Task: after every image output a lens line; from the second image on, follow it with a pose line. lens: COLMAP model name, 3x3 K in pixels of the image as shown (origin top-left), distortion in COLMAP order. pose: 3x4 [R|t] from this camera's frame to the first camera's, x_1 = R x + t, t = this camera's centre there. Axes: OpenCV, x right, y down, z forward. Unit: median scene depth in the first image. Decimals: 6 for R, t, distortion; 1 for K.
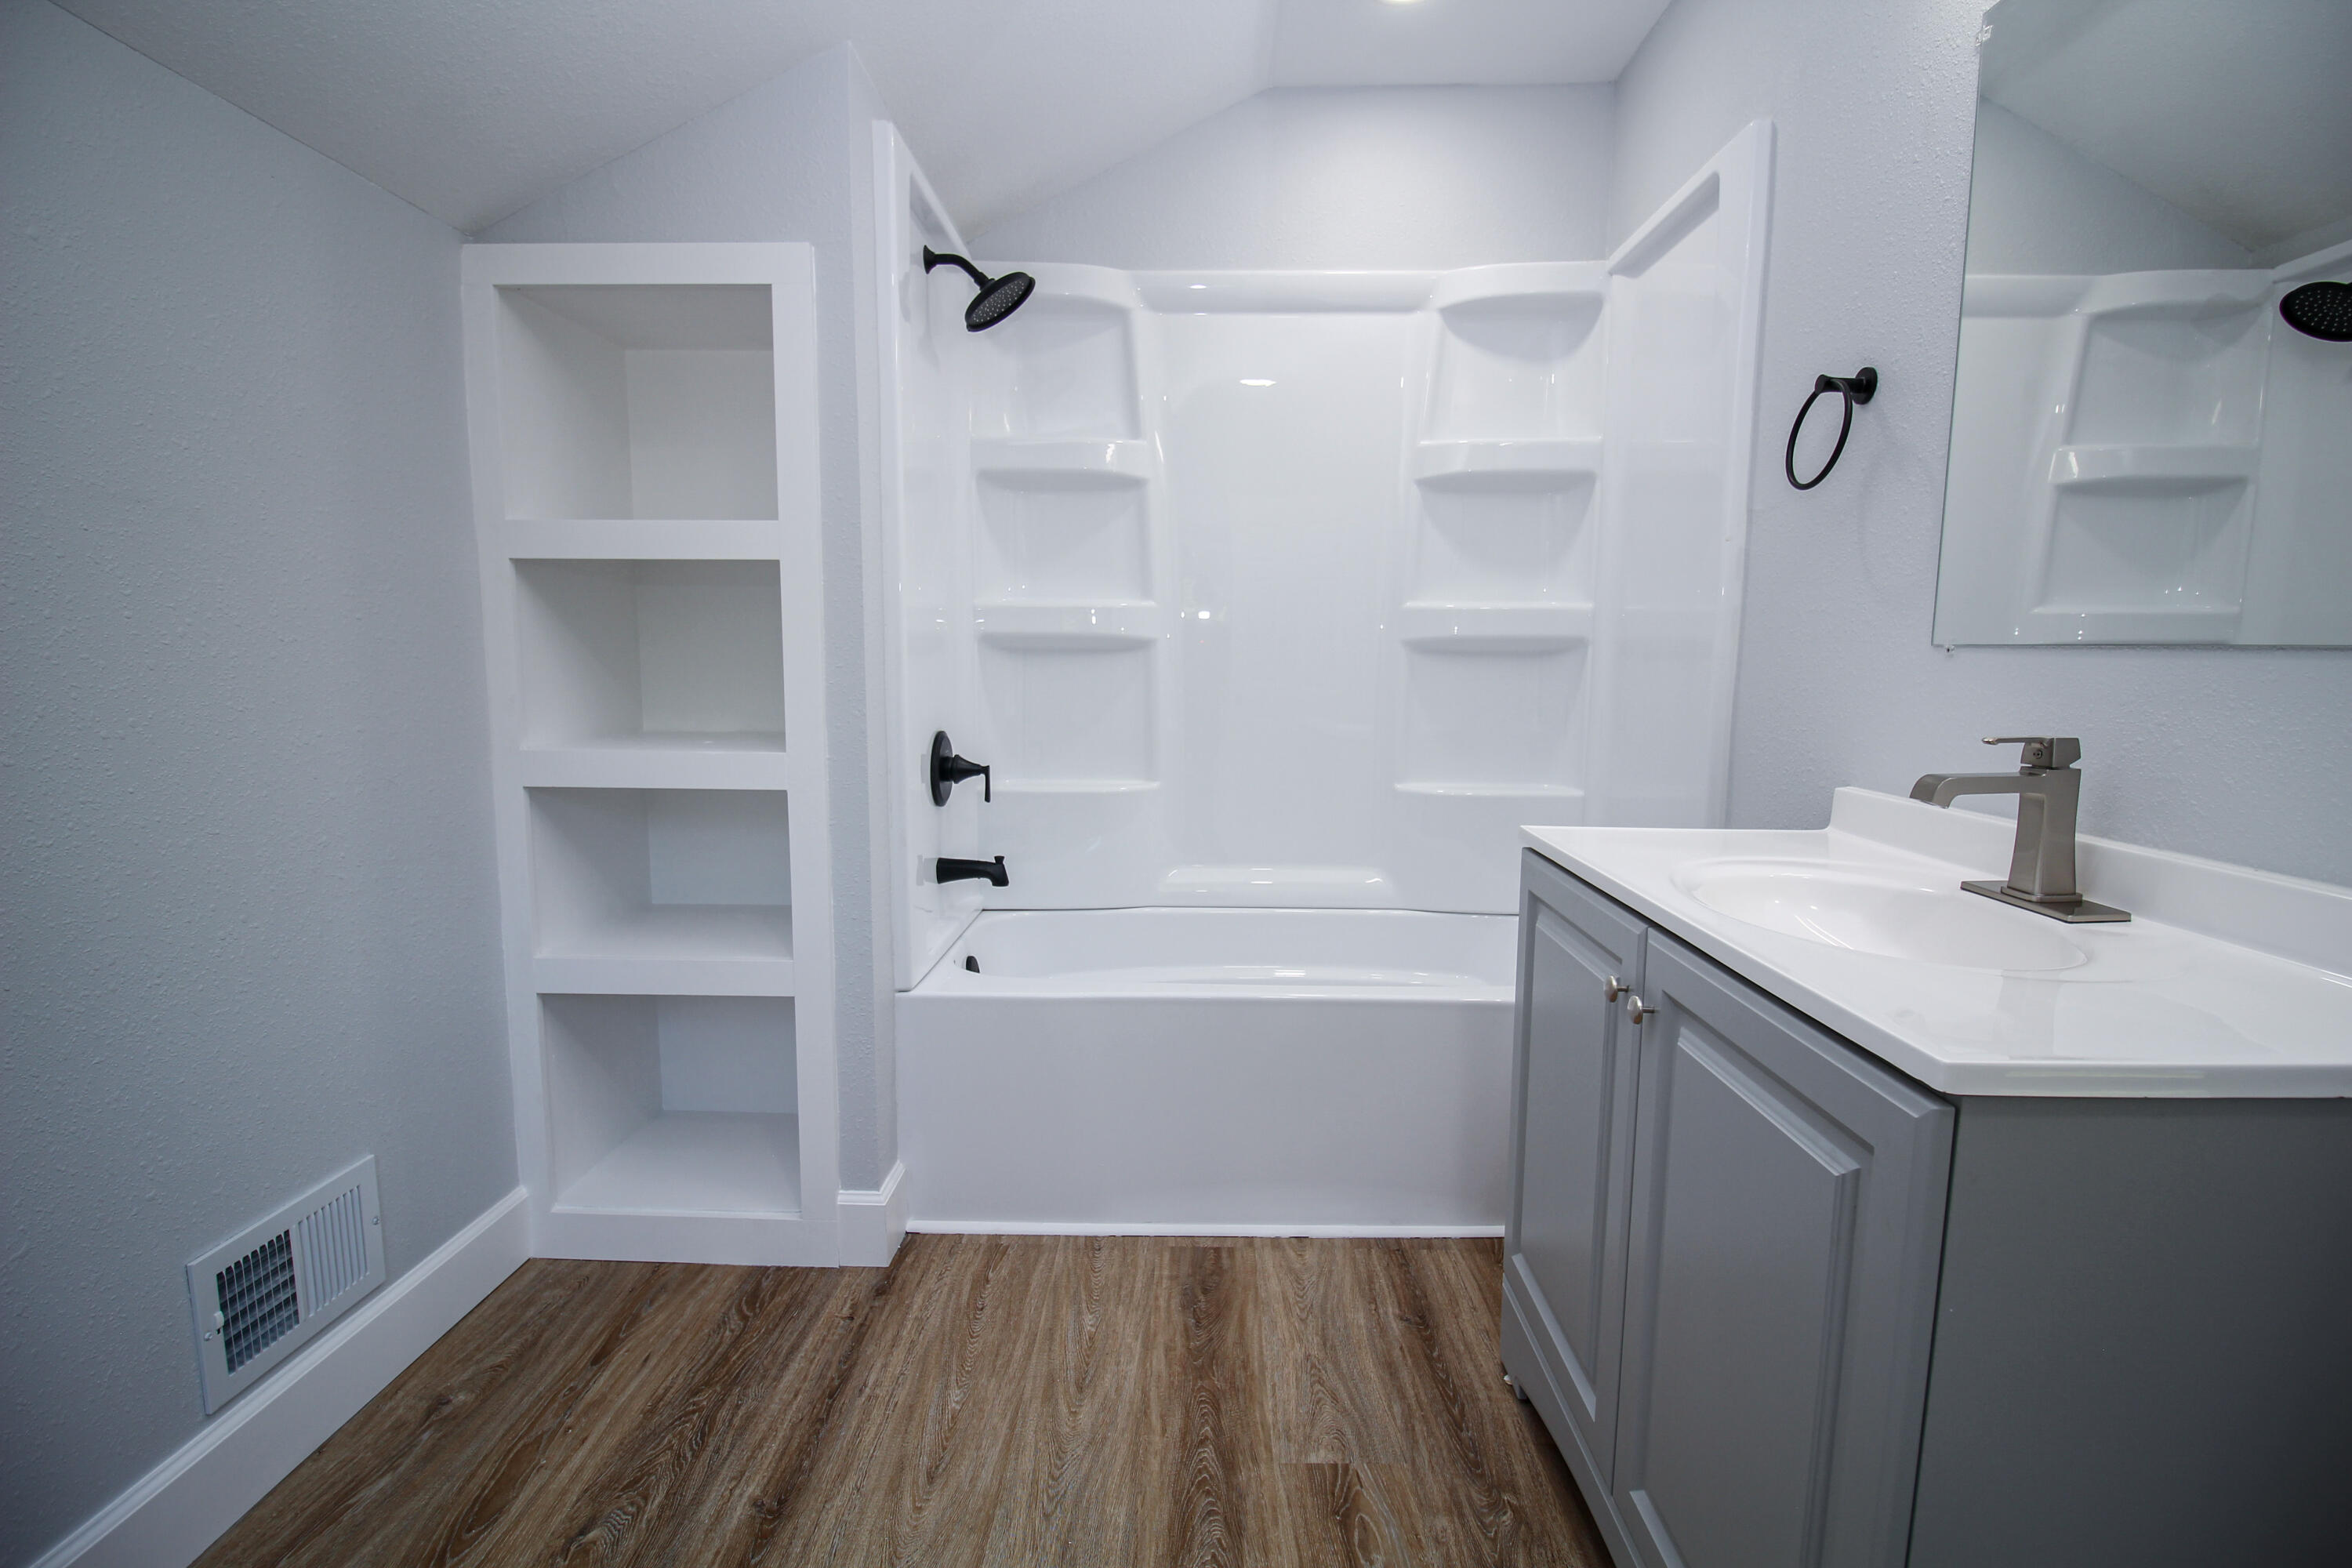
lens RADIAL K [[1092.3, 0, 1186.0], [0, 1092.3, 777.8], [0, 0, 1]] dist [0.001459, -0.015875]
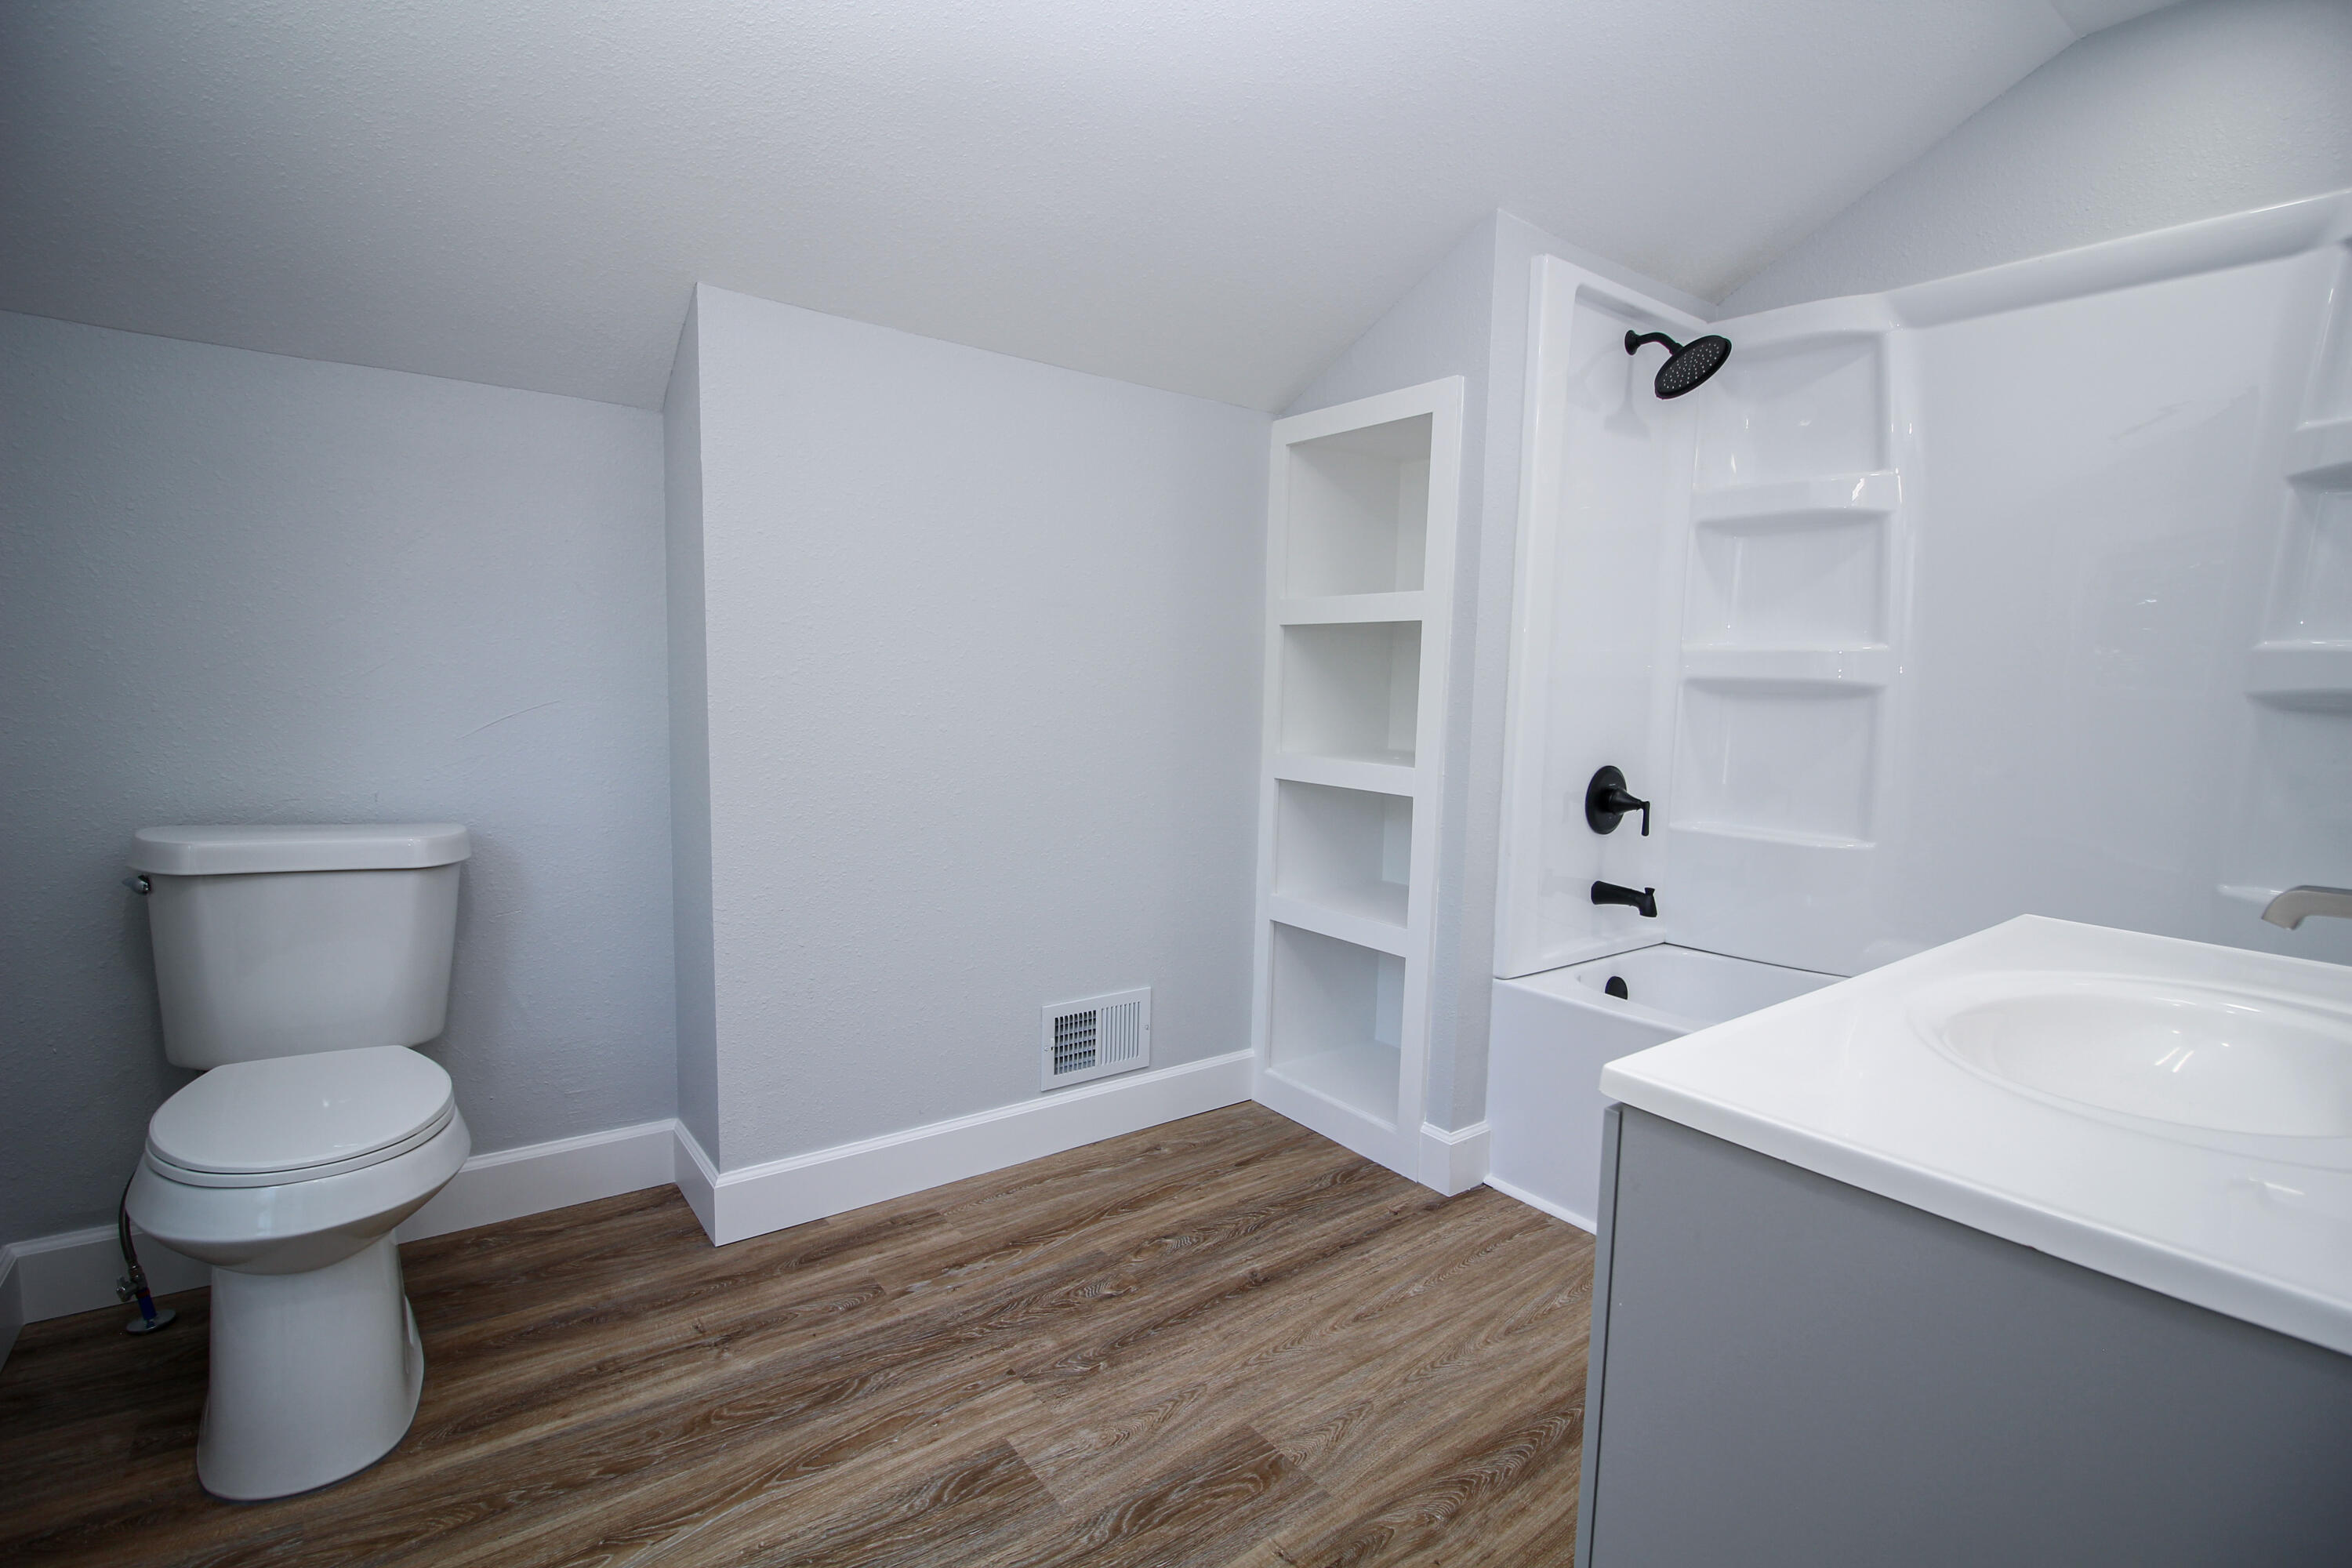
lens RADIAL K [[1091.0, 0, 1176.0], [0, 1091.0, 784.0], [0, 0, 1]] dist [-0.000288, -0.012495]
pose [[0.617226, 0.084281, -0.782259, 0.522333], [-0.108714, 0.993845, 0.021299, -0.001121], [0.779239, 0.071896, 0.622590, -0.028245]]
